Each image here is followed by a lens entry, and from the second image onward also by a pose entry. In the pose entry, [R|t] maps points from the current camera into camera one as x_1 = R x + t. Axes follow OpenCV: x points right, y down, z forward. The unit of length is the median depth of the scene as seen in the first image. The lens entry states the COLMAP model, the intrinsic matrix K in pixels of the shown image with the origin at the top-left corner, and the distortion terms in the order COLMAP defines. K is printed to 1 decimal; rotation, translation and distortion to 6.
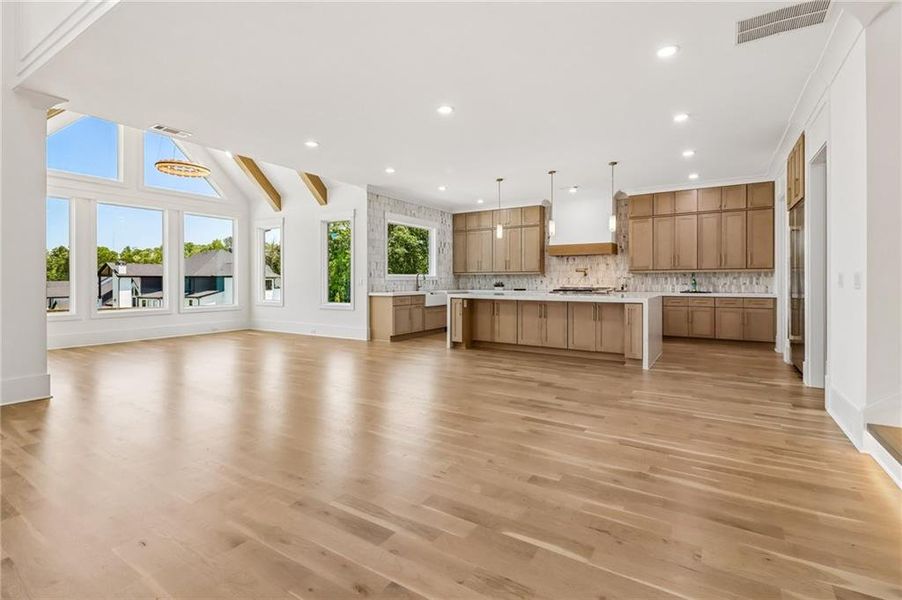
lens RADIAL K [[422.7, 0, 460.6], [0, 422.7, 283.3], [0, 0, 1]] dist [0.007325, -0.002459]
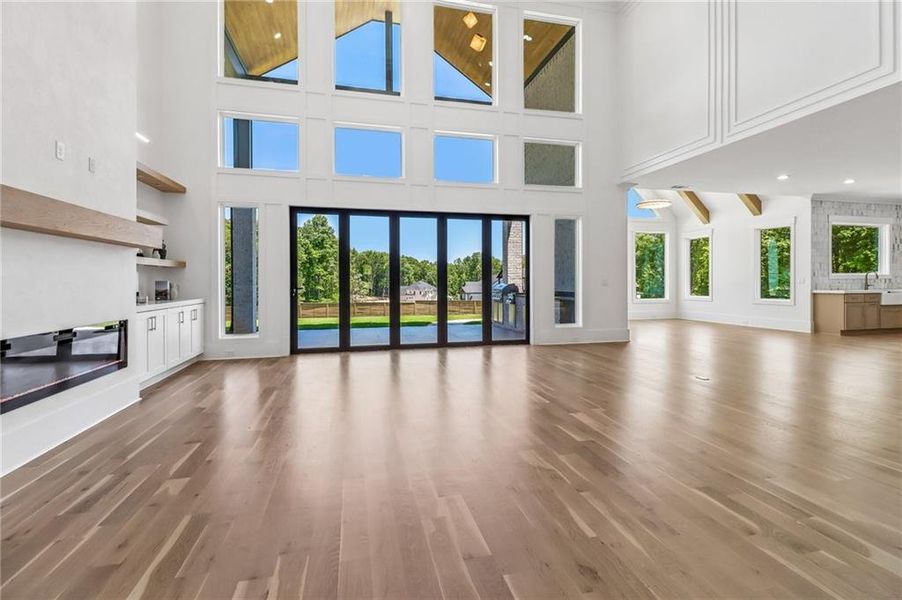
lens RADIAL K [[422.7, 0, 447.4], [0, 422.7, 284.5], [0, 0, 1]] dist [0.007325, -0.002459]
pose [[0.709990, -0.000067, -0.704211, -0.097477], [0.002390, 0.999994, 0.002315, 0.001862], [0.704207, -0.003327, 0.709987, -0.410559]]
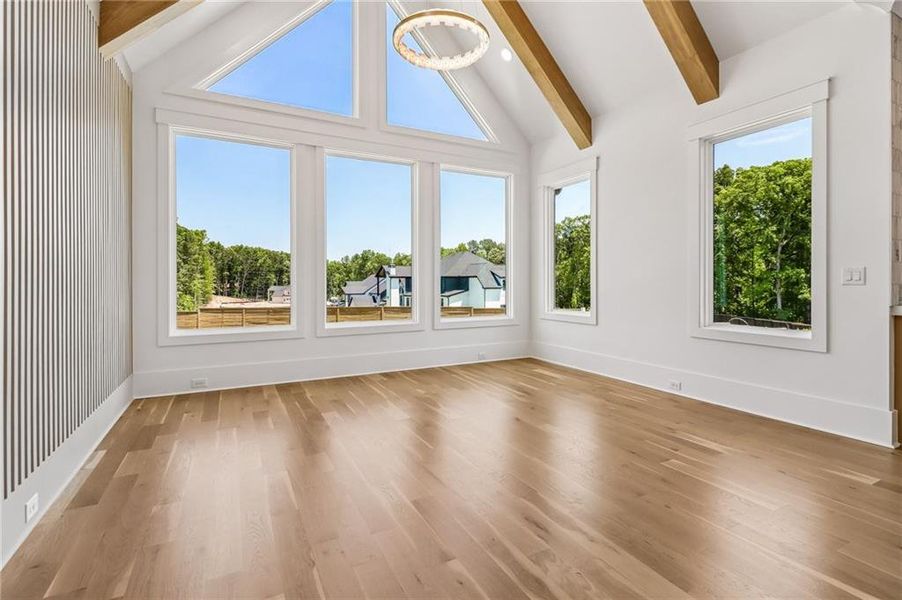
lens RADIAL K [[422.7, 0, 451.8], [0, 422.7, 281.3], [0, 0, 1]] dist [0.007325, -0.002459]
pose [[0.856319, -0.002709, -0.516440, -0.300391], [0.000202, 0.999988, -0.004910, 0.002830], [0.516447, 0.004100, 0.856309, 0.452984]]
